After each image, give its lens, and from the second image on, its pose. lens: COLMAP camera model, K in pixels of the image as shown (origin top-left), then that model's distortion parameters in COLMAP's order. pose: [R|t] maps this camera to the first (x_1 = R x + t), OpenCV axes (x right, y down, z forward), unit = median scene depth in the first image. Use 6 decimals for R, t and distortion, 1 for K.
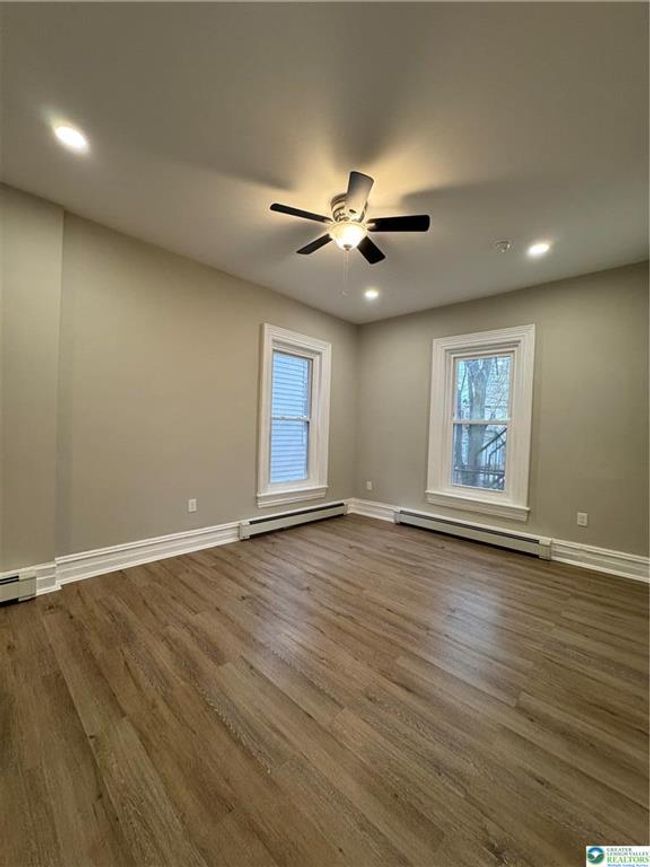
lens RADIAL K [[339.7, 0, 326.1], [0, 339.7, 431.5], [0, 0, 1]] dist [-0.001960, 0.000040]
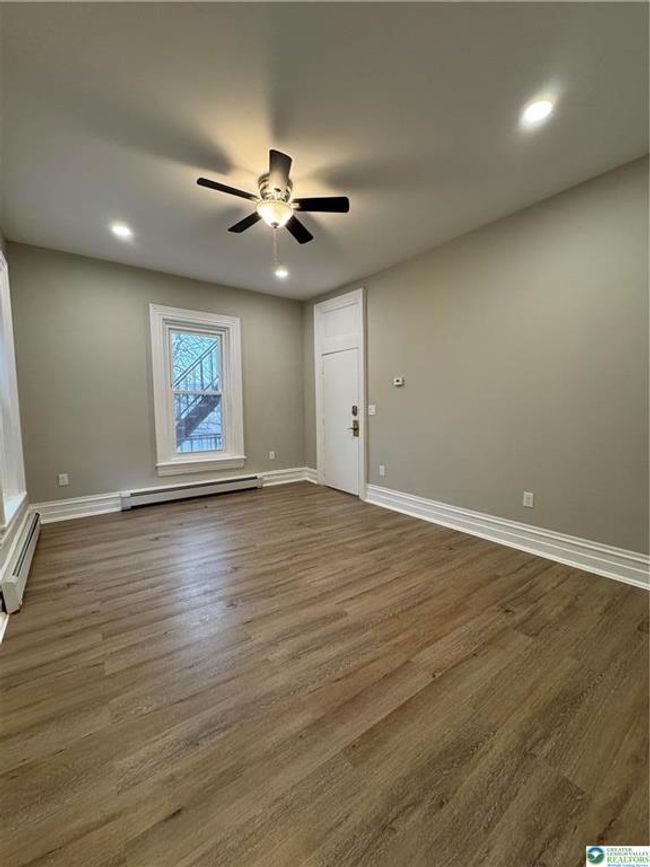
lens RADIAL K [[339.7, 0, 322.6], [0, 339.7, 434.2], [0, 0, 1]] dist [-0.001960, 0.000040]
pose [[0.194003, -0.112551, 0.974523, -0.747801], [0.026063, 0.993637, 0.109570, -0.005103], [-0.980655, 0.004142, 0.195702, 0.484981]]
